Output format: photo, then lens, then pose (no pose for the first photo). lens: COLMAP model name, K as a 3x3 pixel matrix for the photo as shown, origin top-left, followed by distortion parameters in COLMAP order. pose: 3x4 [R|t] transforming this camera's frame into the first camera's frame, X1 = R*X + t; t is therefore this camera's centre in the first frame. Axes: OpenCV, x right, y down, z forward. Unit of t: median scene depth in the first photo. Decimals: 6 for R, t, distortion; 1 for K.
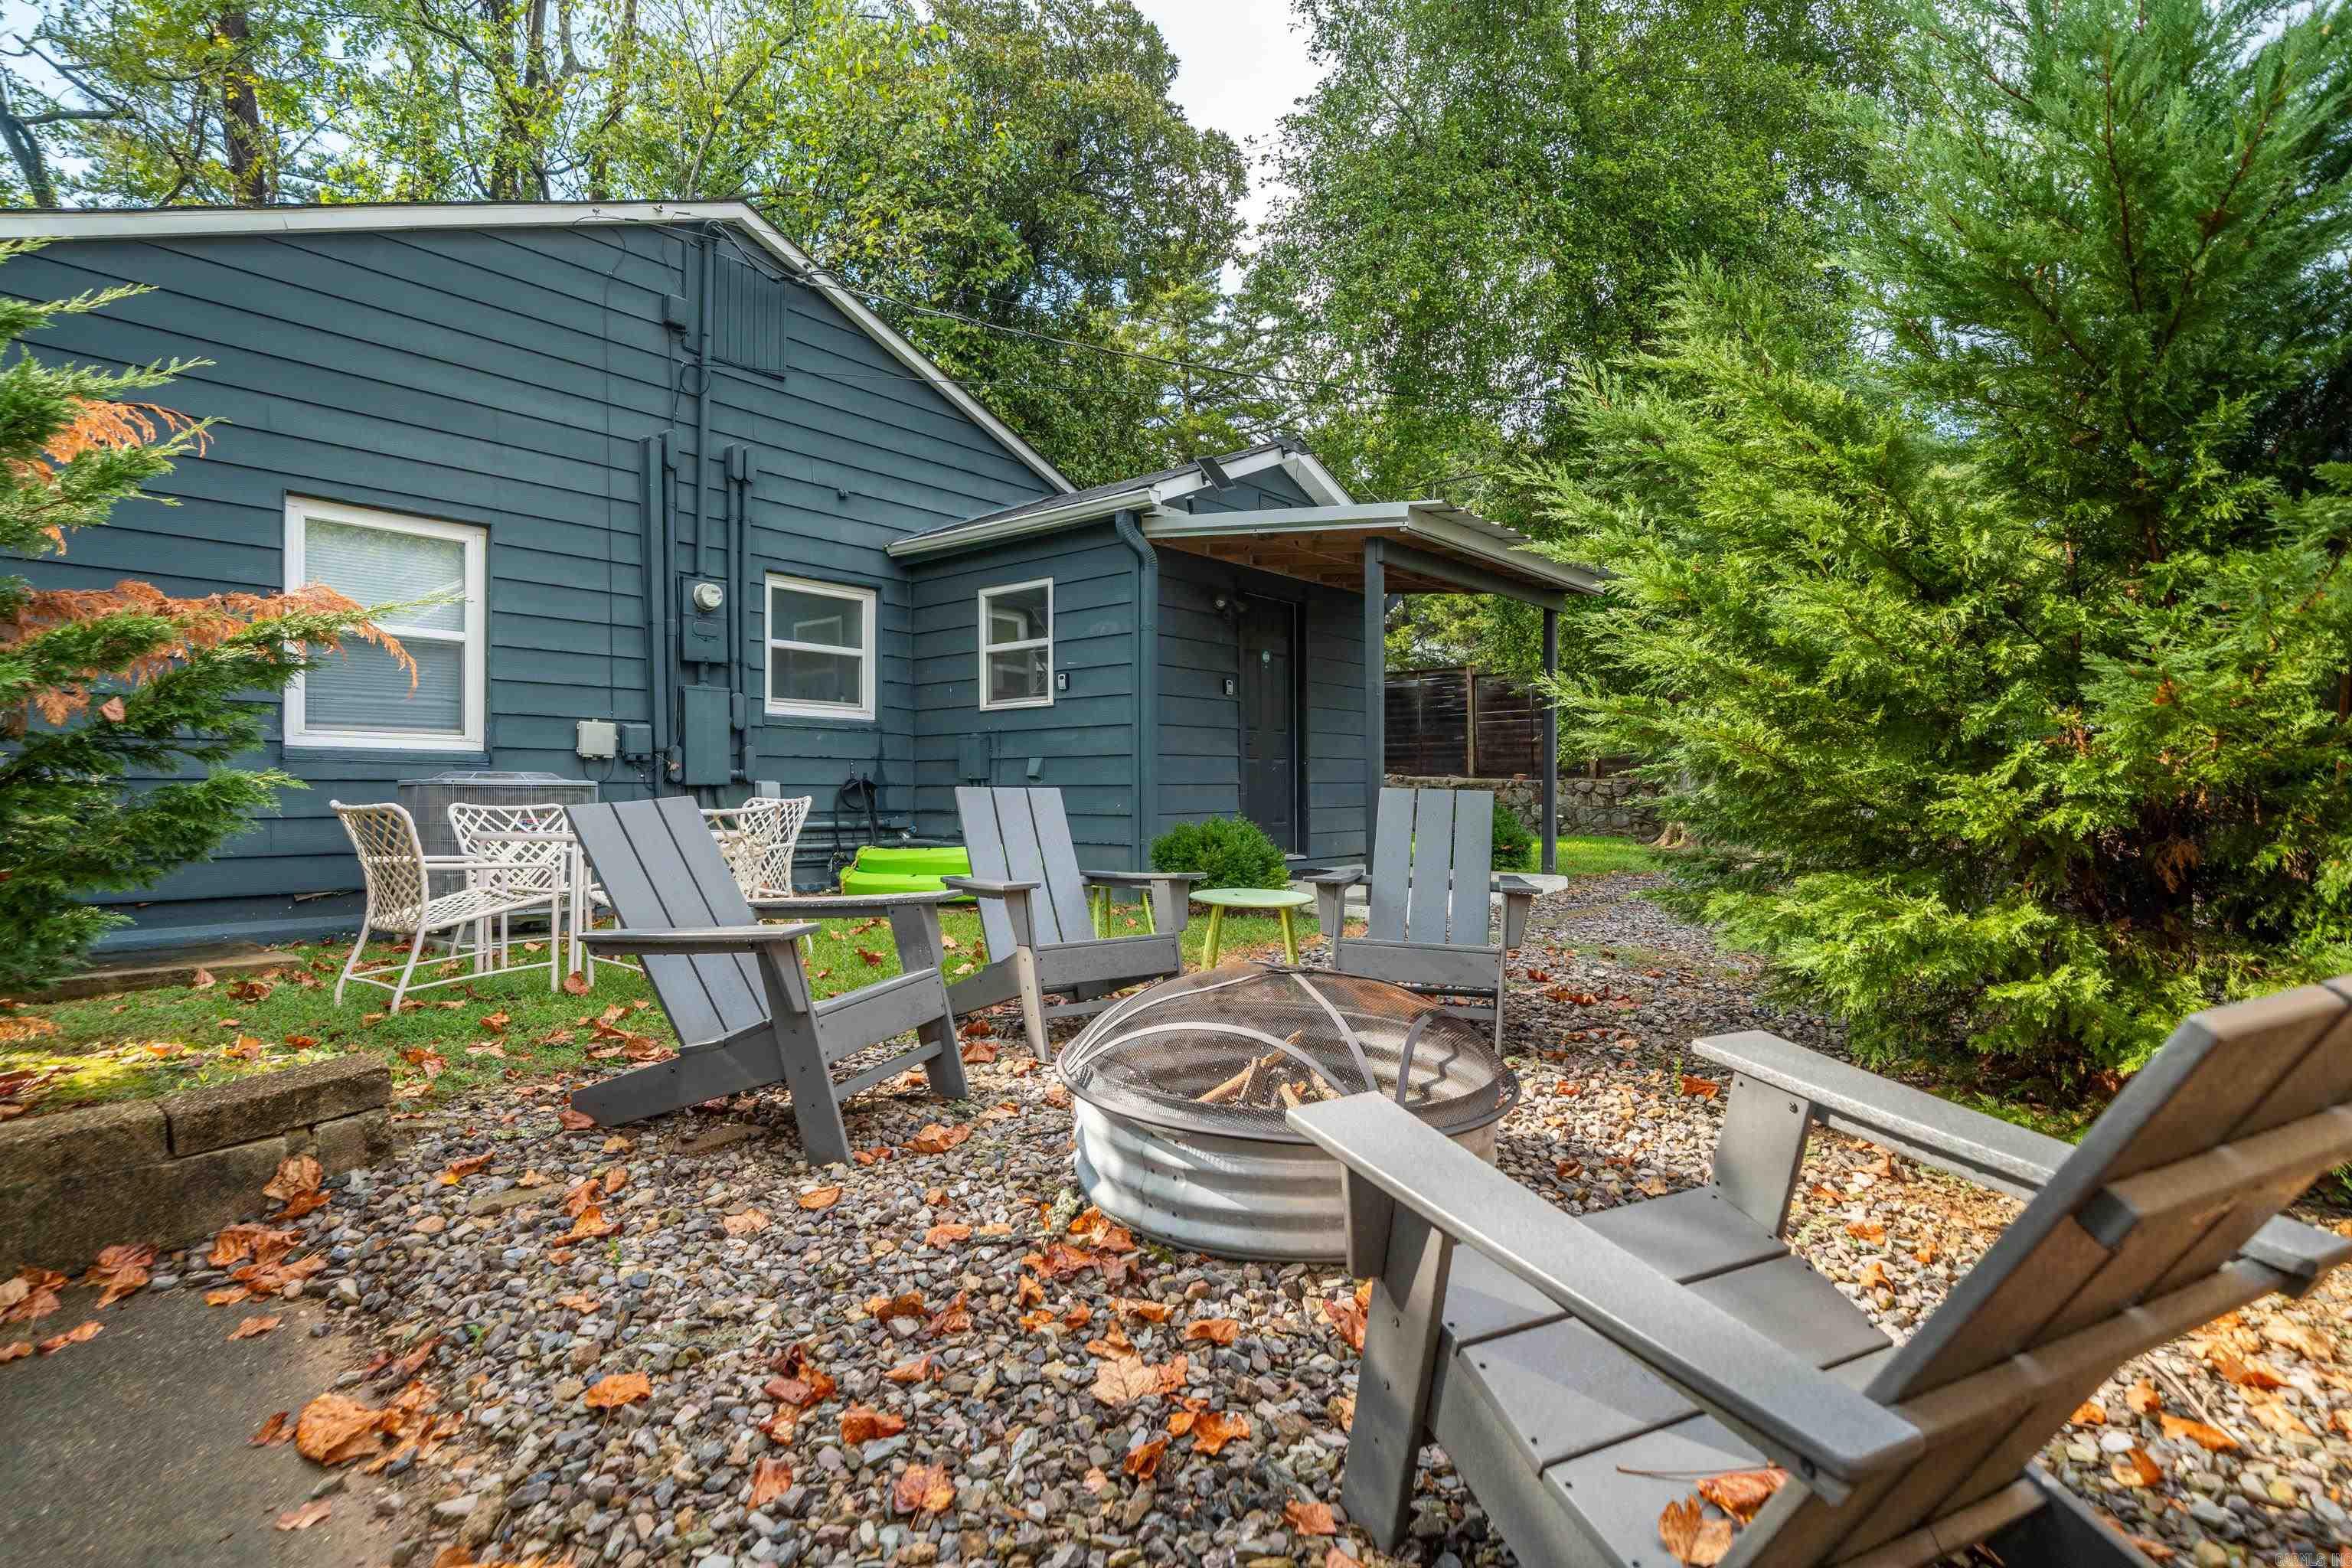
lens RADIAL K [[1155.4, 0, 1176.0], [0, 1155.4, 784.0], [0, 0, 1]] dist [0.000532, 0.000197]
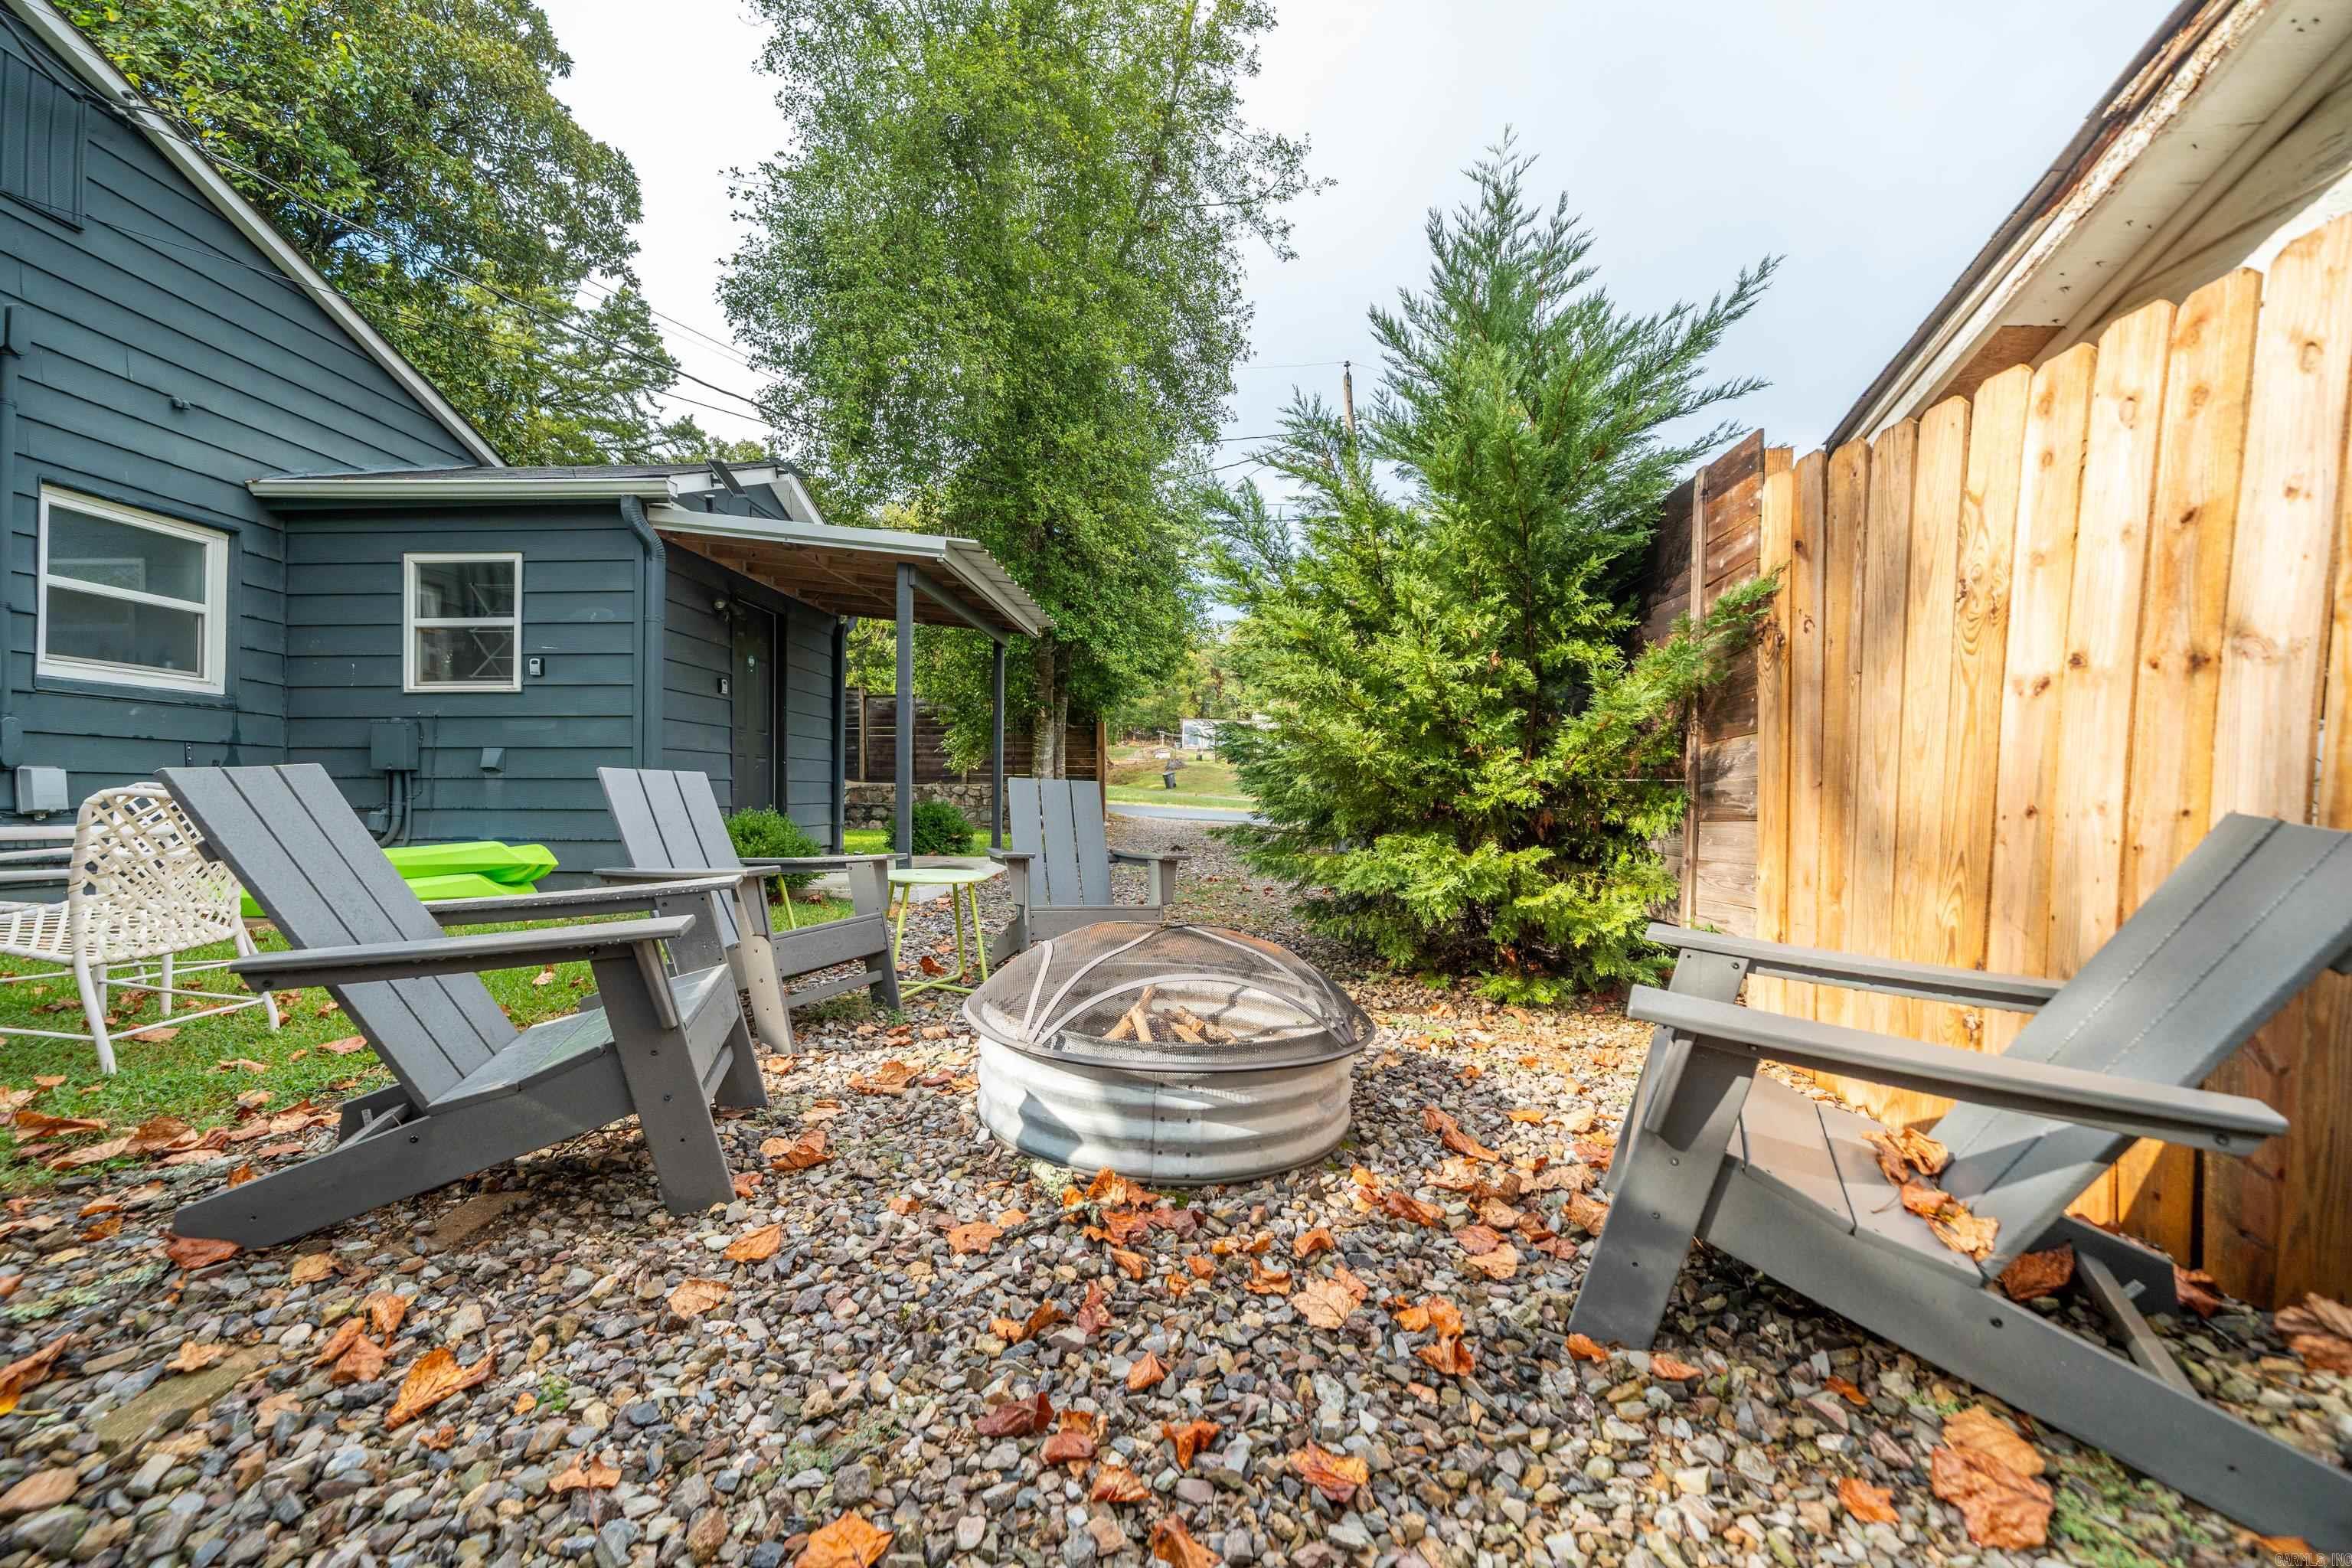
lens RADIAL K [[936.4, 0, 1176.0], [0, 936.4, 784.0], [0, 0, 1]] dist [-0.002399, 0.000361]
pose [[0.787228, 0.012511, 0.616535, -0.162109], [-0.006331, 0.999905, -0.012207, 0.011982], [-0.616629, 0.005706, 0.787233, 0.096082]]
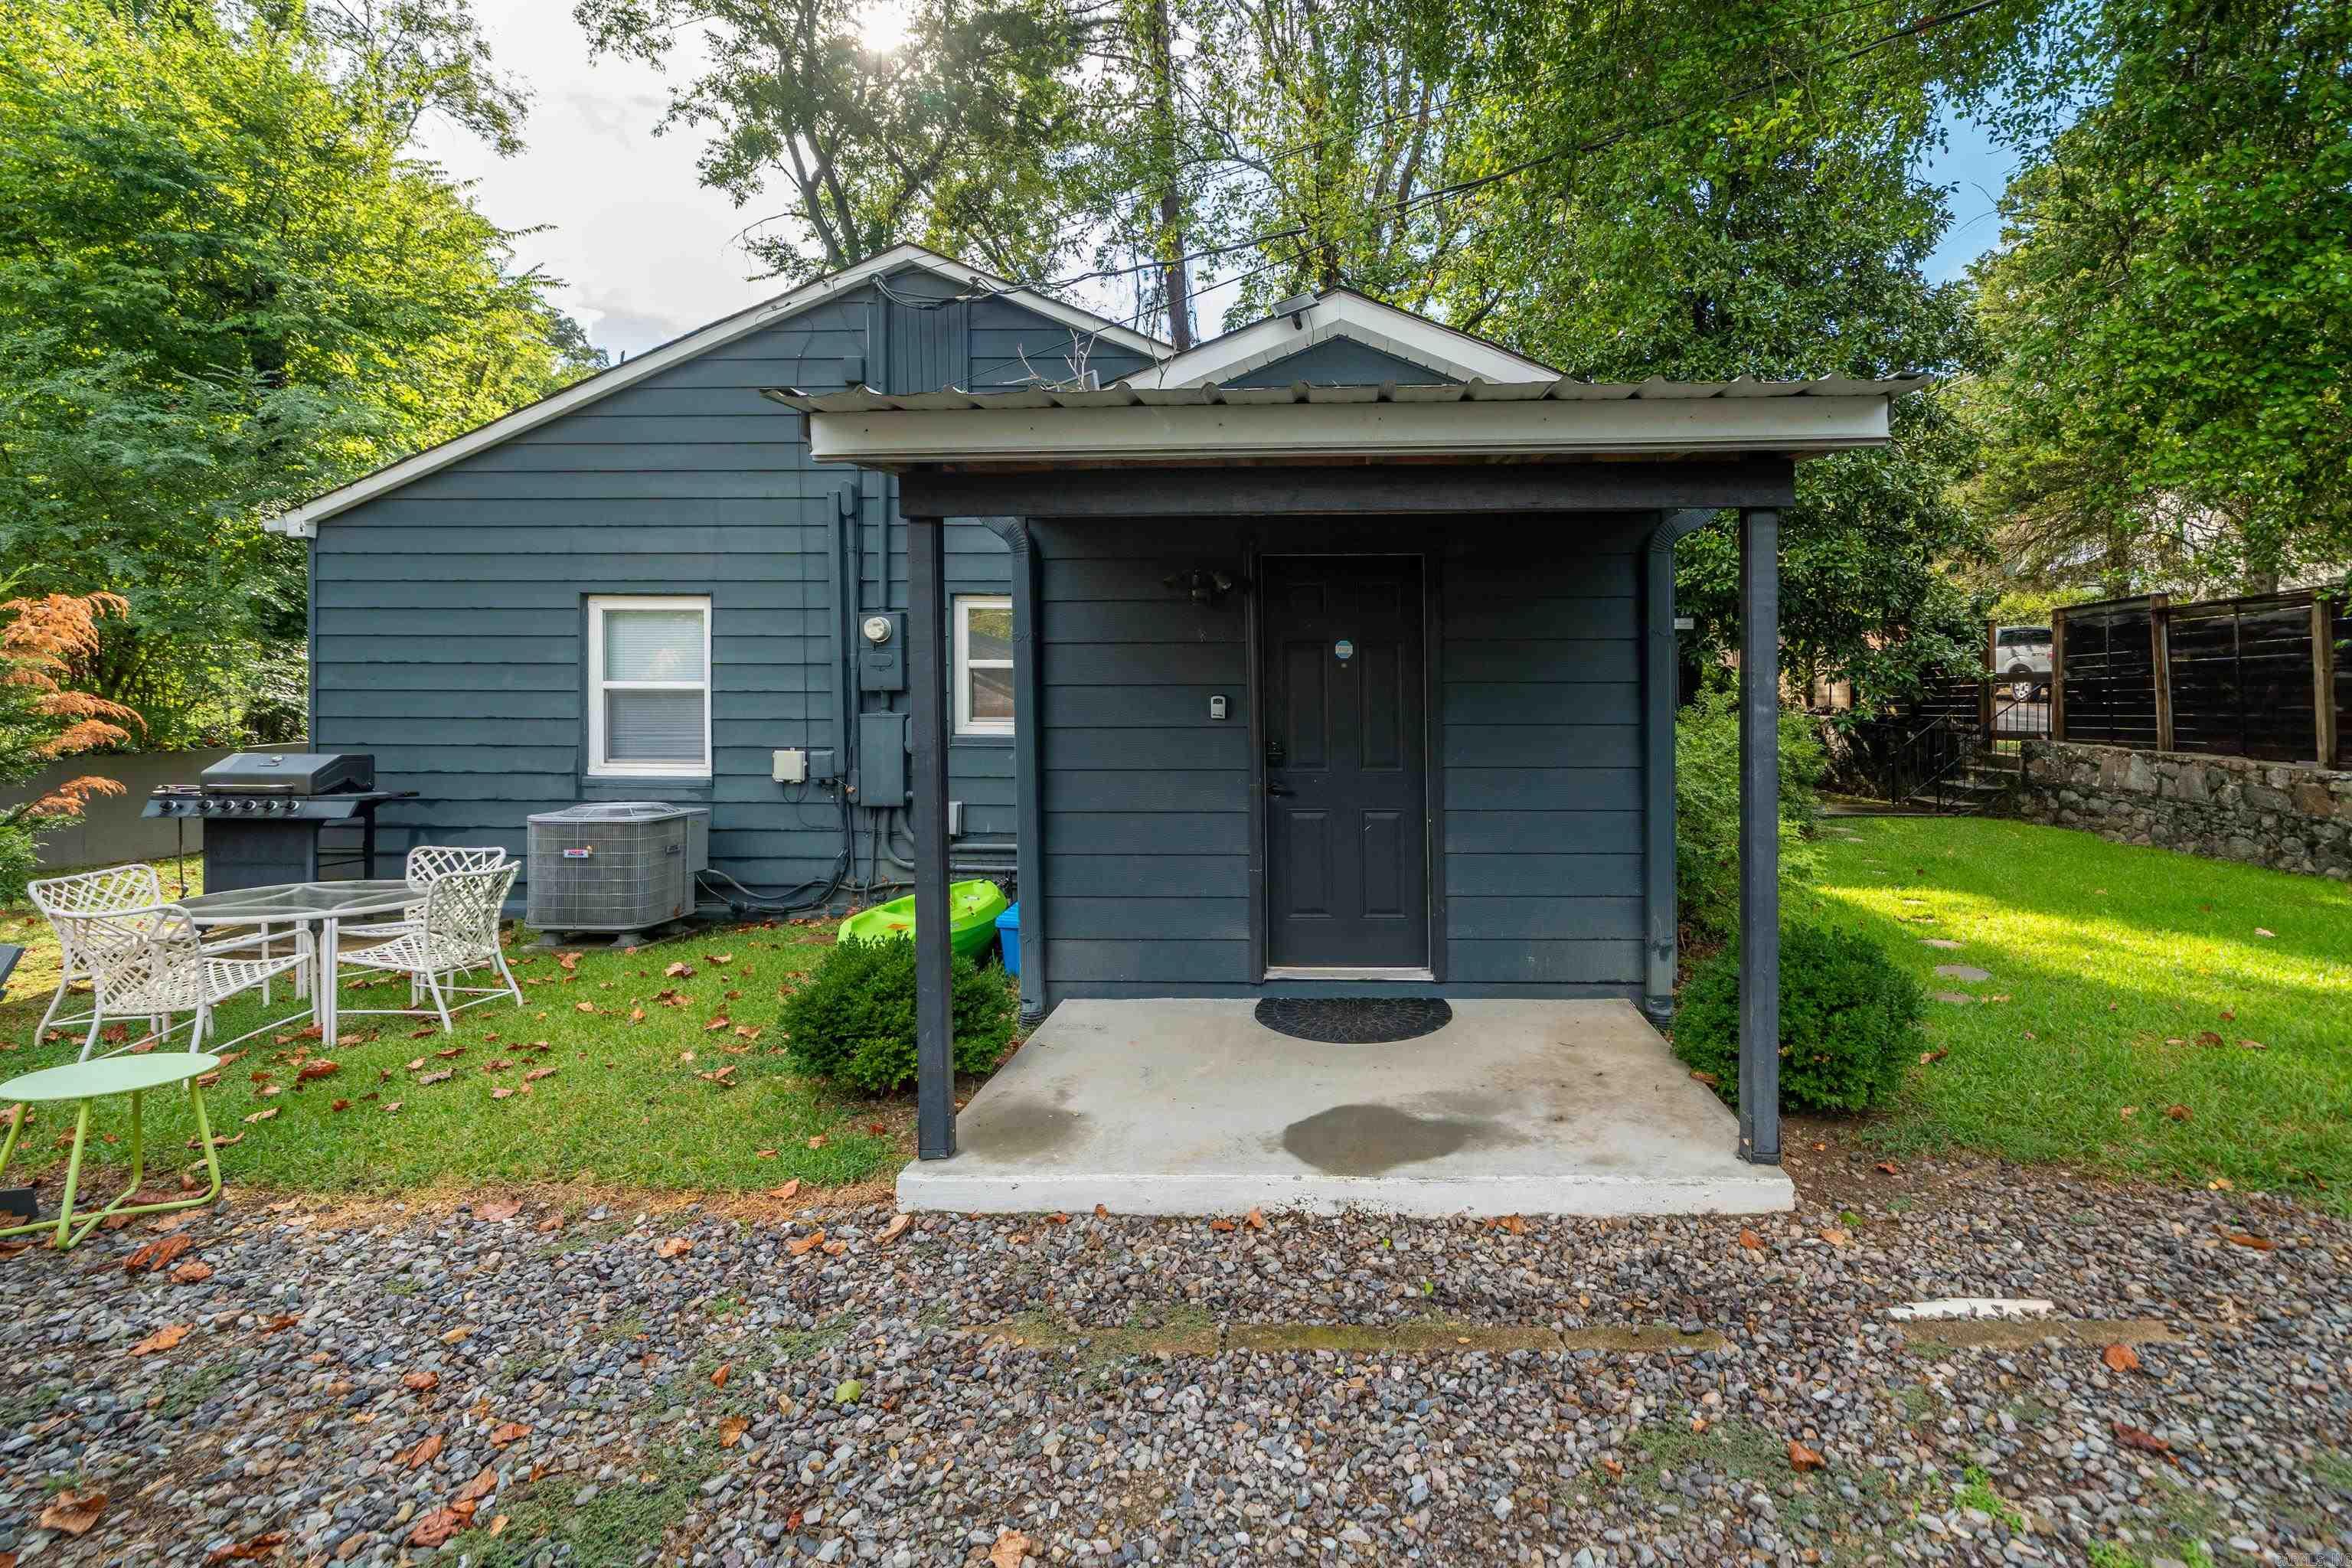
lens RADIAL K [[777.2, 0, 1176.0], [0, 777.2, 784.0], [0, 0, 1]] dist [-0.016439, 0.000011]
pose [[0.642233, 0.025637, -0.766081, 0.327021], [-0.001540, 0.999482, 0.032156, -0.044080], [0.766508, -0.019472, 0.641939, 0.766680]]
